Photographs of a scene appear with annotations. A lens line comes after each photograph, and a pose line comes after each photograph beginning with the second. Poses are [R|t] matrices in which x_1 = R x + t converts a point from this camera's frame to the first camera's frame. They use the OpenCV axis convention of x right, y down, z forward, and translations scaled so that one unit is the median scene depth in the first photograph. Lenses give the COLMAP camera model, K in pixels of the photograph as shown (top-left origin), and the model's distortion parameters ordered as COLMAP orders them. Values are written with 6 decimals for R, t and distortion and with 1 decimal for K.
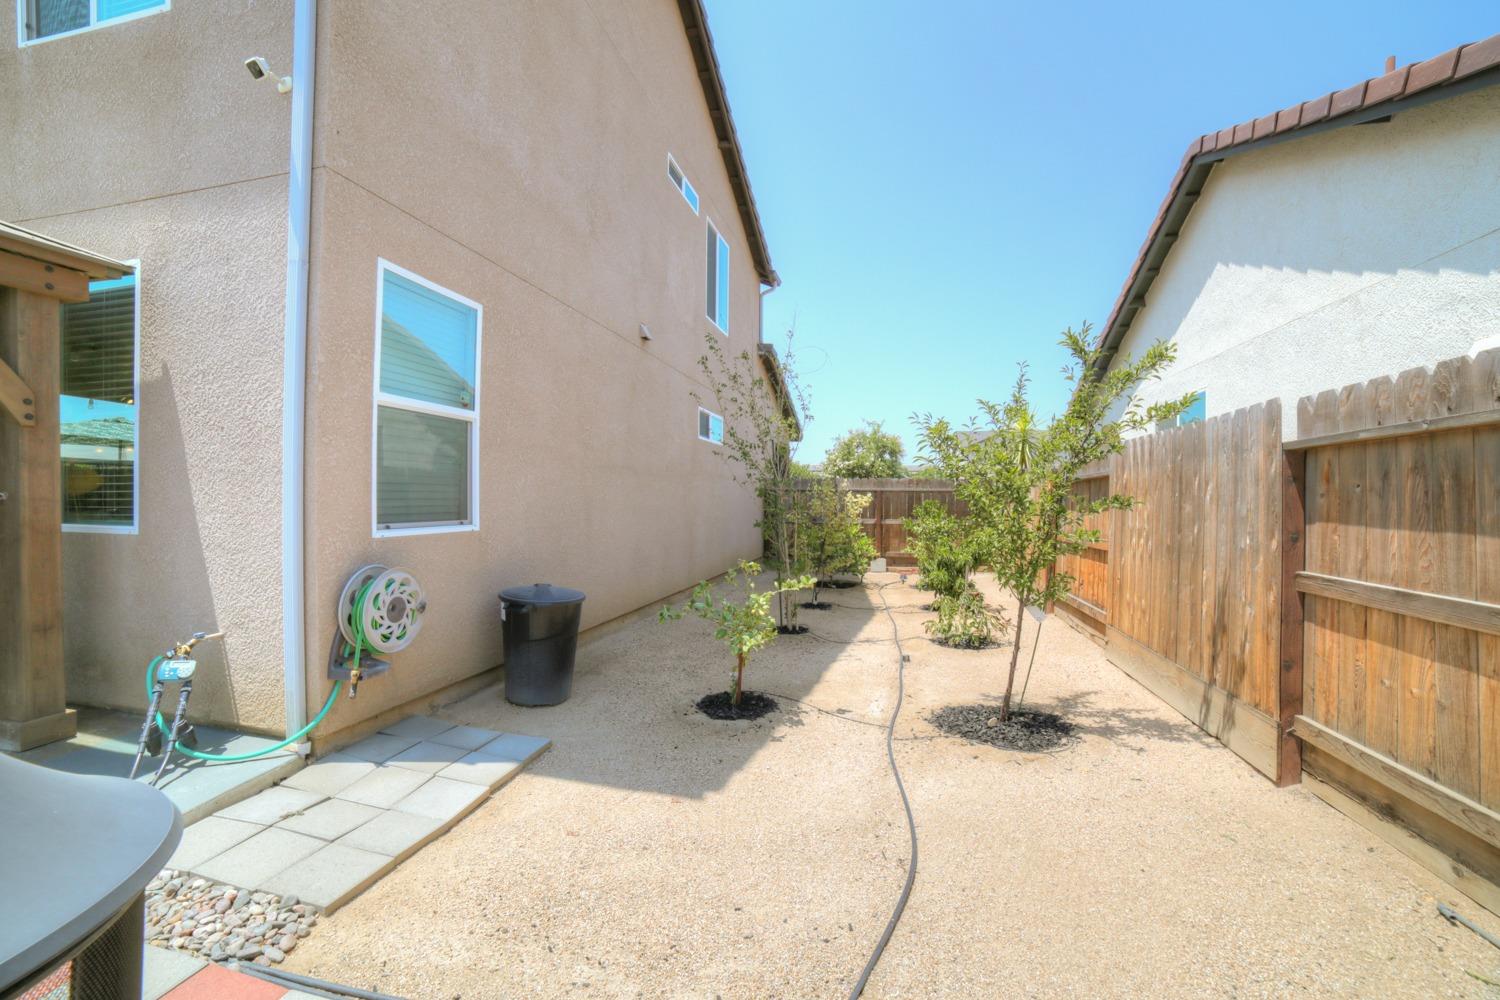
lens RADIAL K [[636.2, 0, 743.4], [0, 636.2, 506.0], [0, 0, 1]] dist [-0.077800, 0.036448]
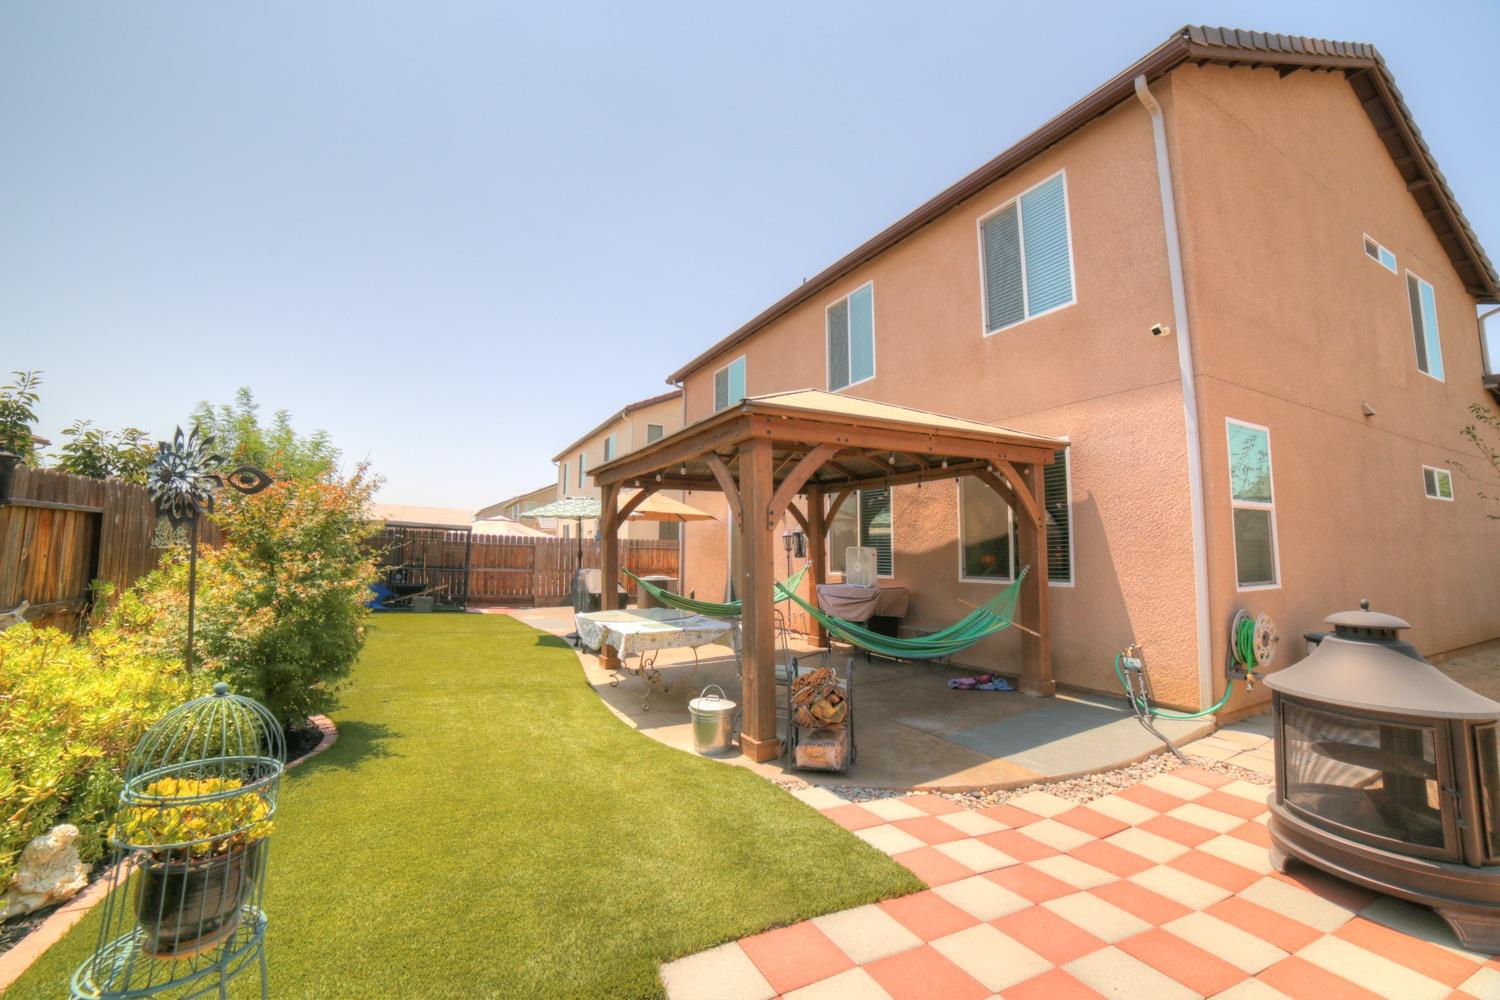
lens RADIAL K [[640.3, 0, 751.3], [0, 640.3, 490.7], [0, 0, 1]] dist [-0.079984, 0.036515]
pose [[0.699162, -0.078198, -0.710674, -0.332590], [-0.002241, 0.993756, -0.111551, -0.028157], [0.714960, 0.079585, 0.694621, -1.022666]]
